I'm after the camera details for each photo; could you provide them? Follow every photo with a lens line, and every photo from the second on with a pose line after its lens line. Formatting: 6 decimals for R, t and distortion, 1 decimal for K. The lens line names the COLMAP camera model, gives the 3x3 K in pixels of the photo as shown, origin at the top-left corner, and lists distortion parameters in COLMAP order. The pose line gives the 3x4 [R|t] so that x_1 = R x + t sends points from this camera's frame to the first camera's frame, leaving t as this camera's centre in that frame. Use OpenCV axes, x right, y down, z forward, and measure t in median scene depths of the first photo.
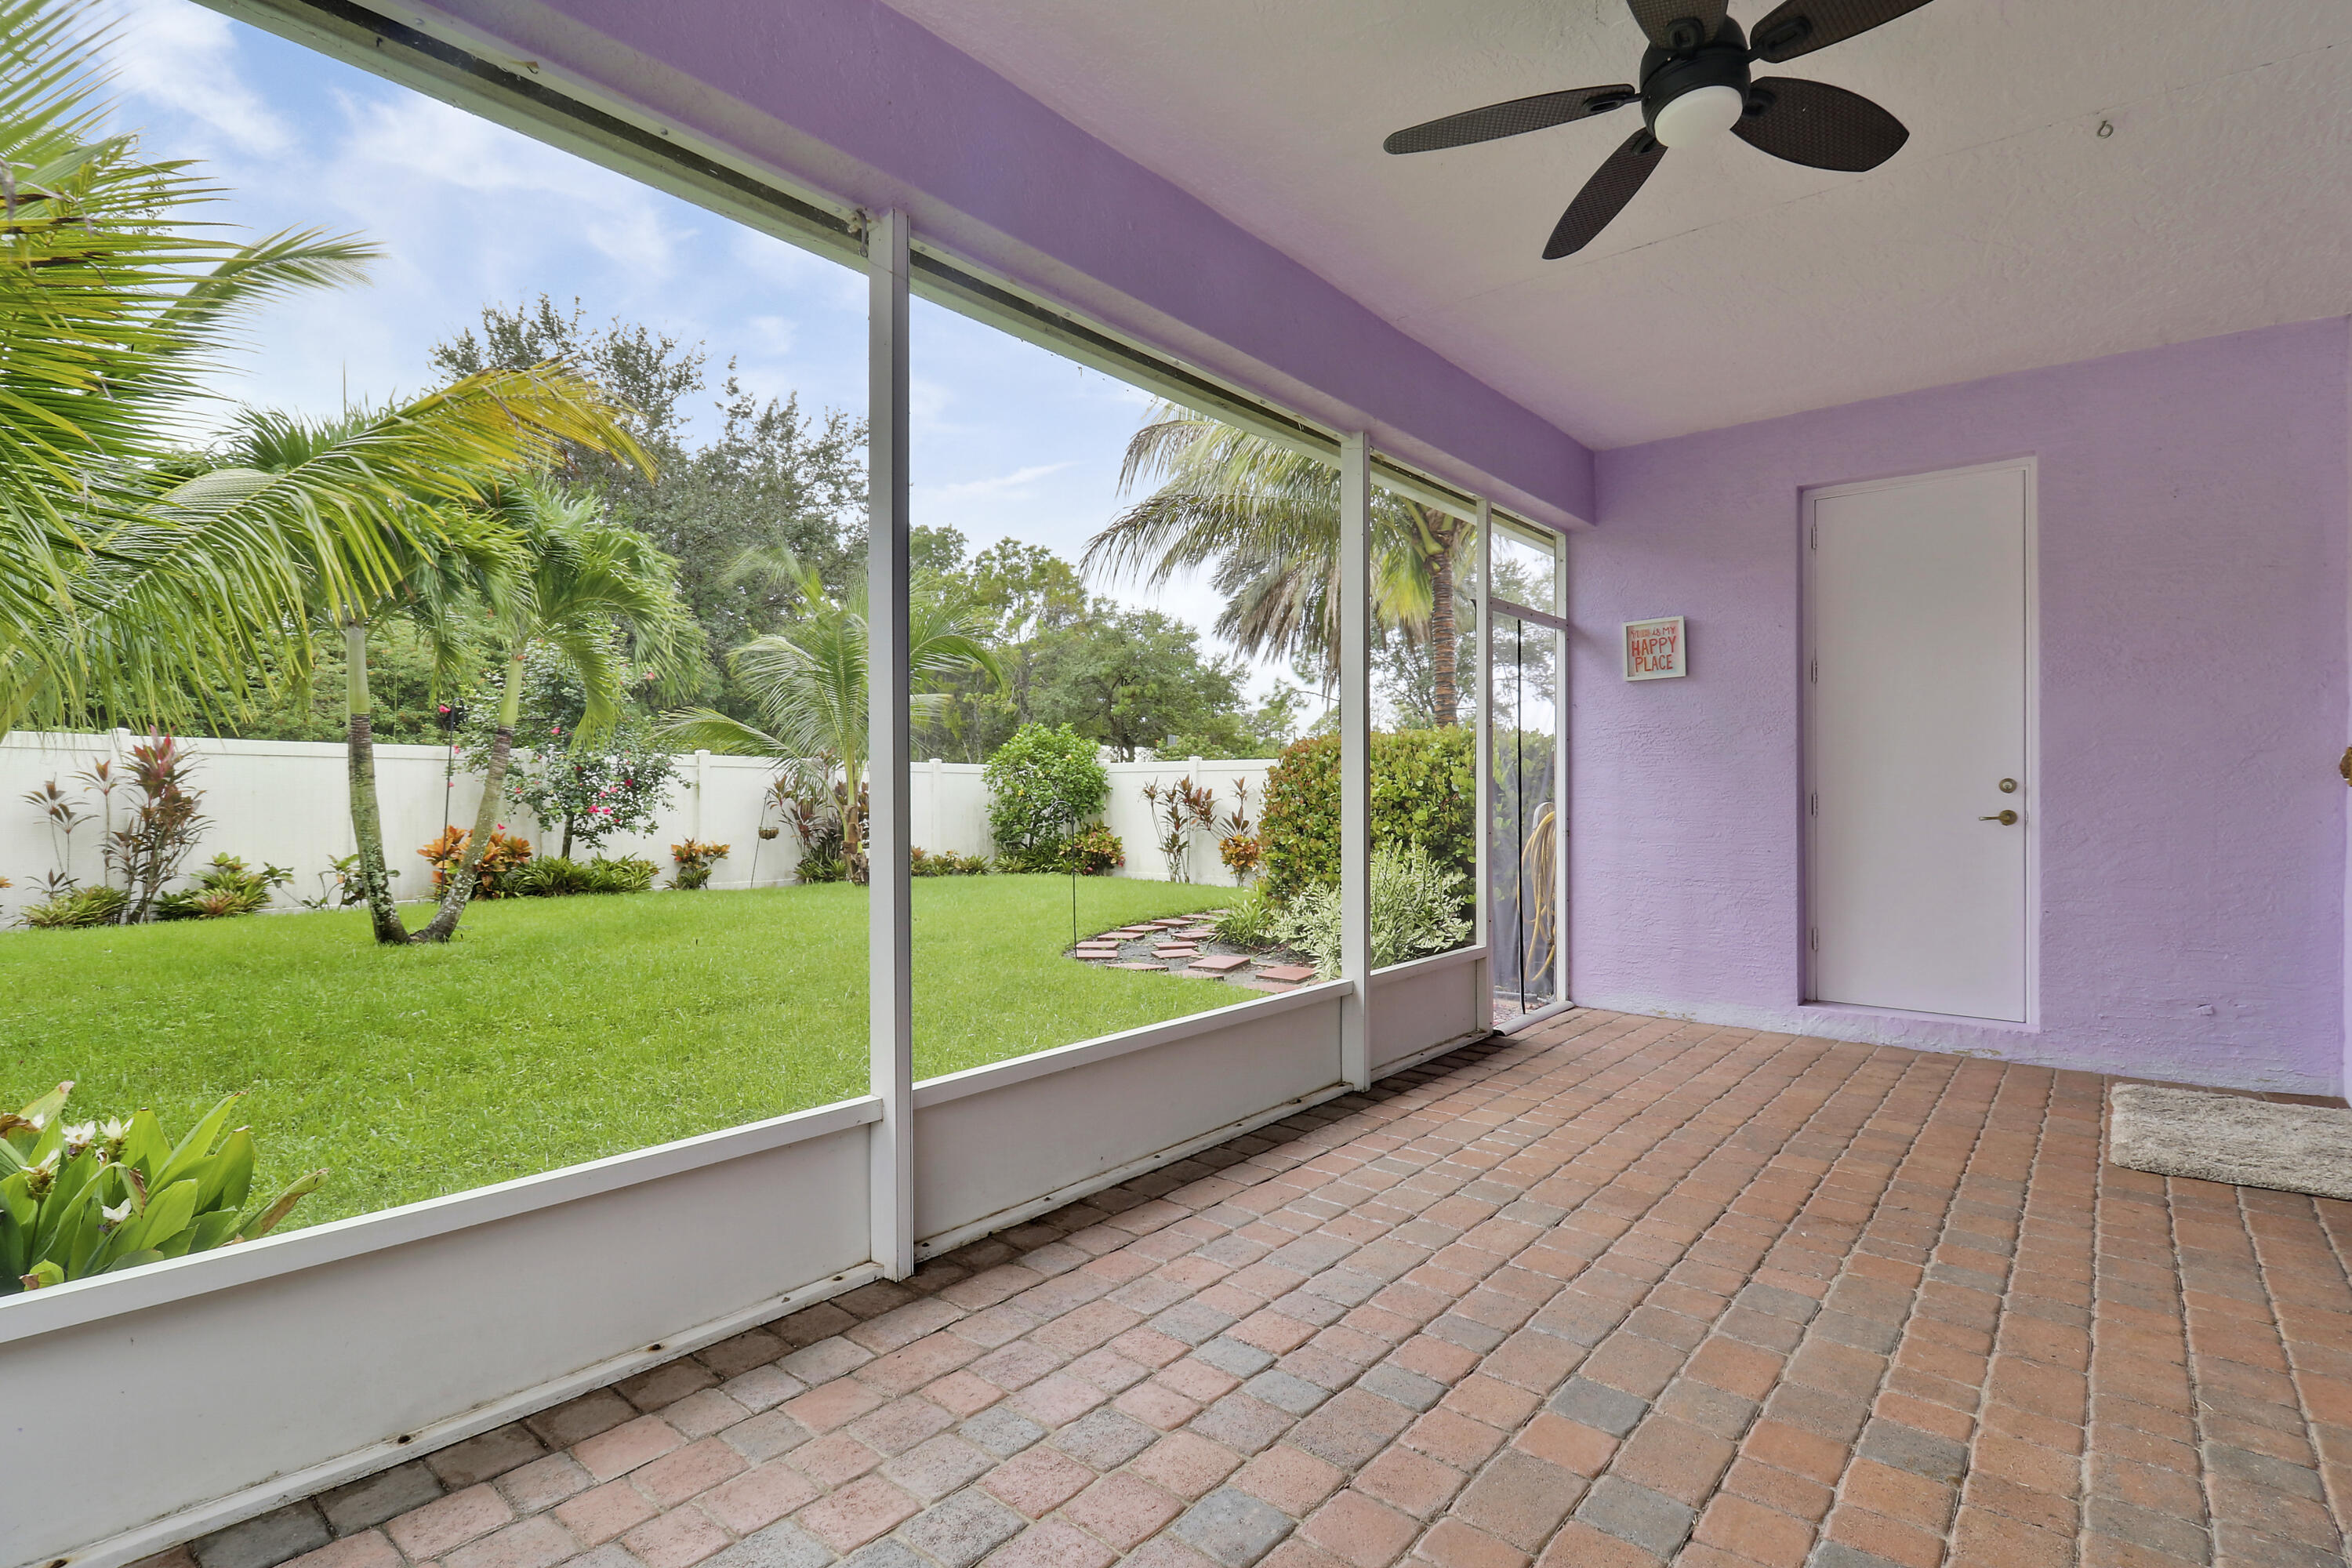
lens RADIAL K [[1090.8, 0, 1171.4], [0, 1090.8, 757.7], [0, 0, 1]] dist [0.001091, -0.013341]
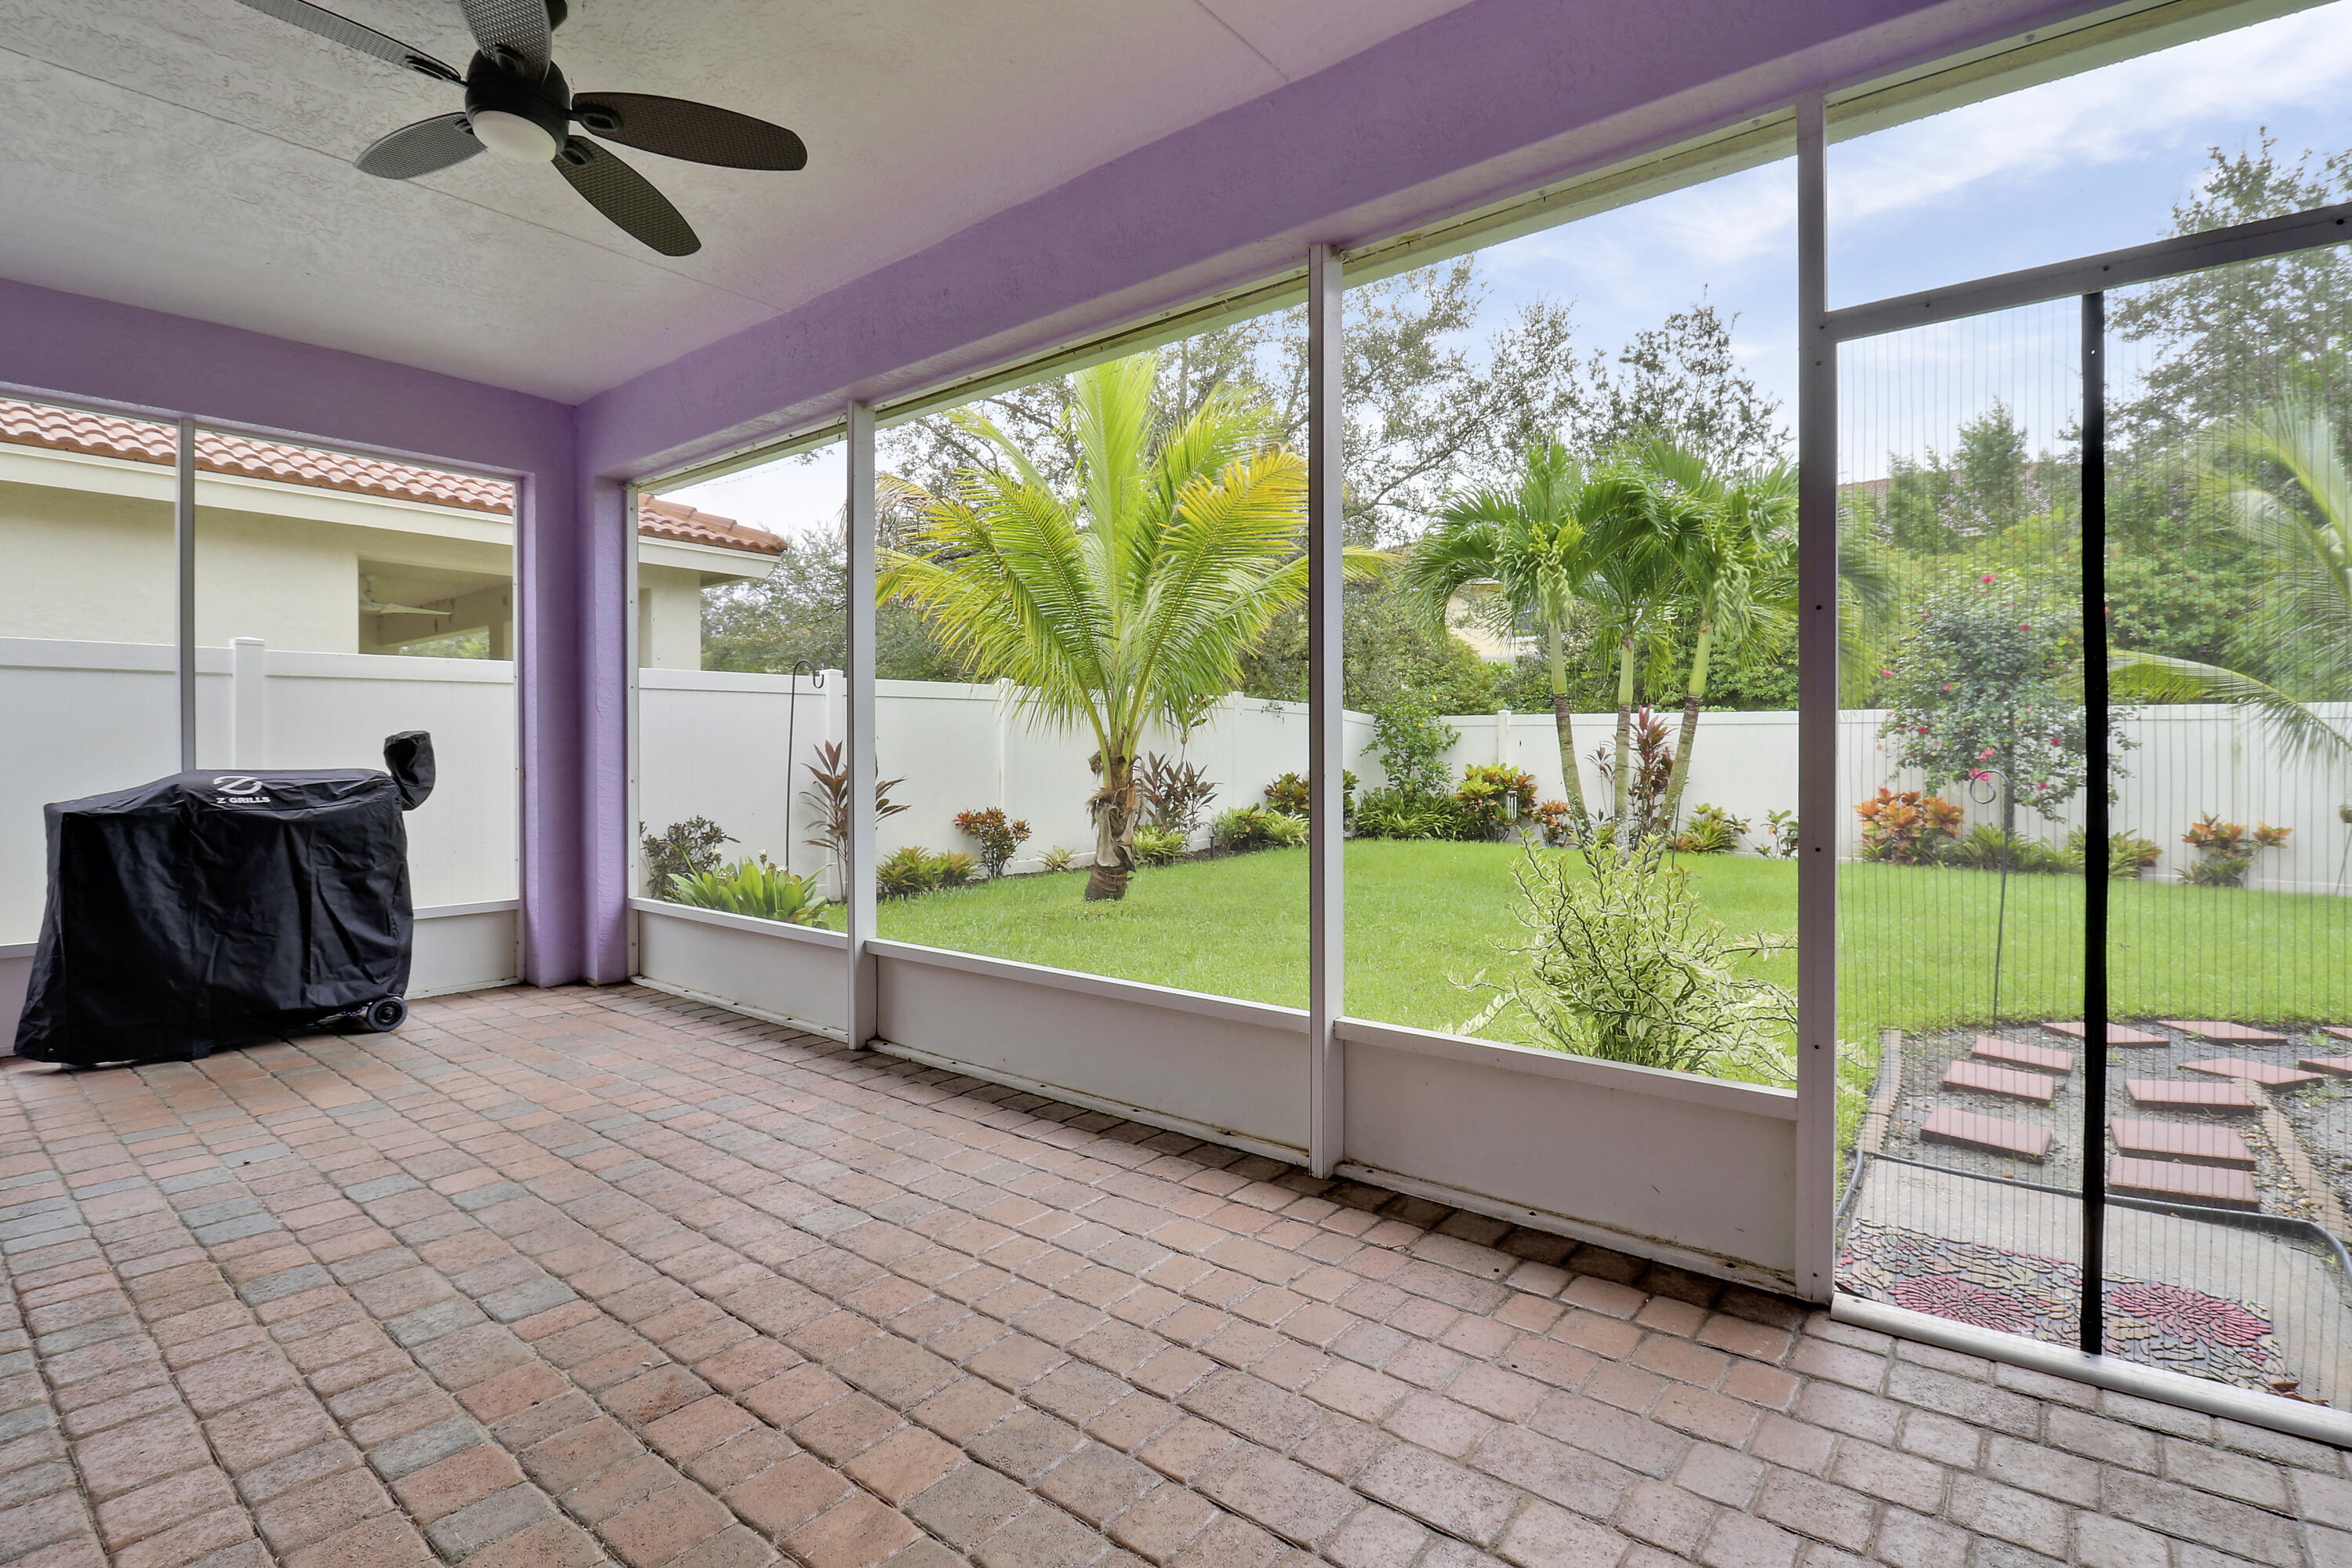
lens RADIAL K [[1107.3, 0, 1211.3], [0, 1107.3, 781.9], [0, 0, 1]] dist [0.002074, -0.015609]
pose [[0.046662, 0.024840, -0.998602, 0.303341], [0.031677, 0.999151, 0.026334, 0.009982], [0.998408, -0.032862, 0.045836, 0.311580]]
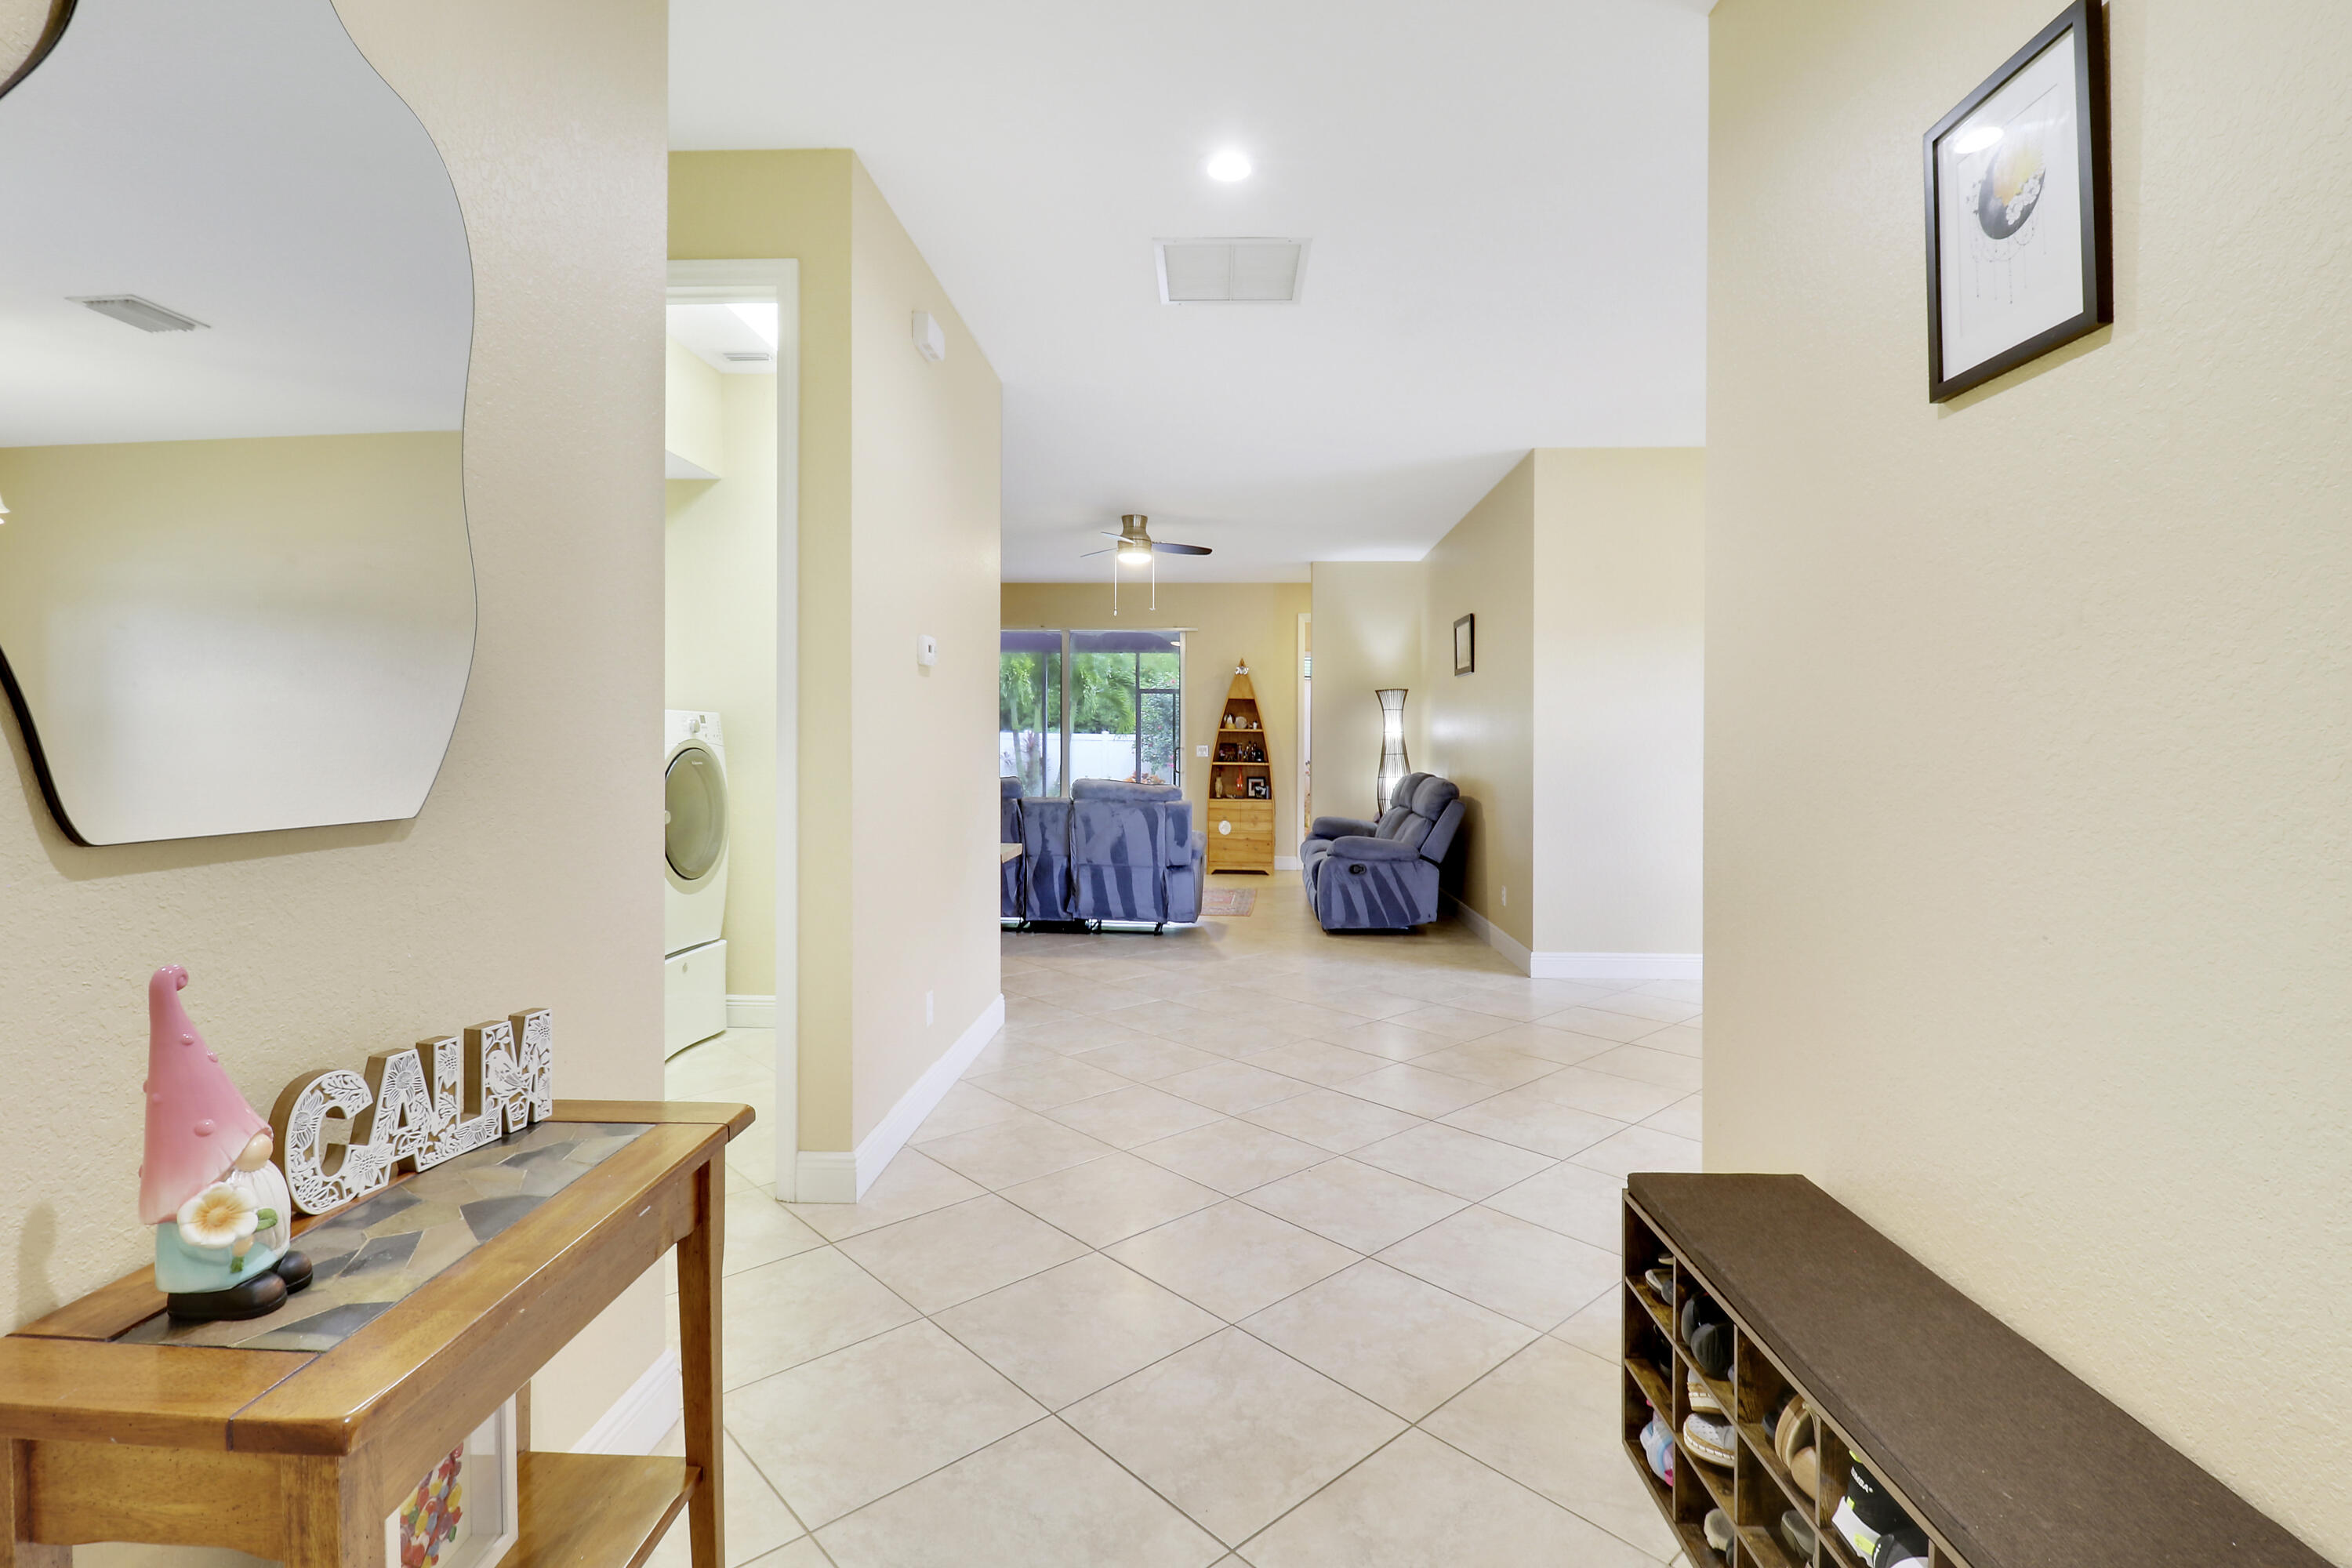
lens RADIAL K [[1090.8, 0, 1171.4], [0, 1090.8, 757.7], [0, 0, 1]] dist [0.001091, -0.013341]
pose [[0.598311, 0.012295, -0.801169, 1.048586], [0.016821, 0.999469, 0.027899, -0.022466], [0.801087, -0.030169, 0.597787, -0.226504]]
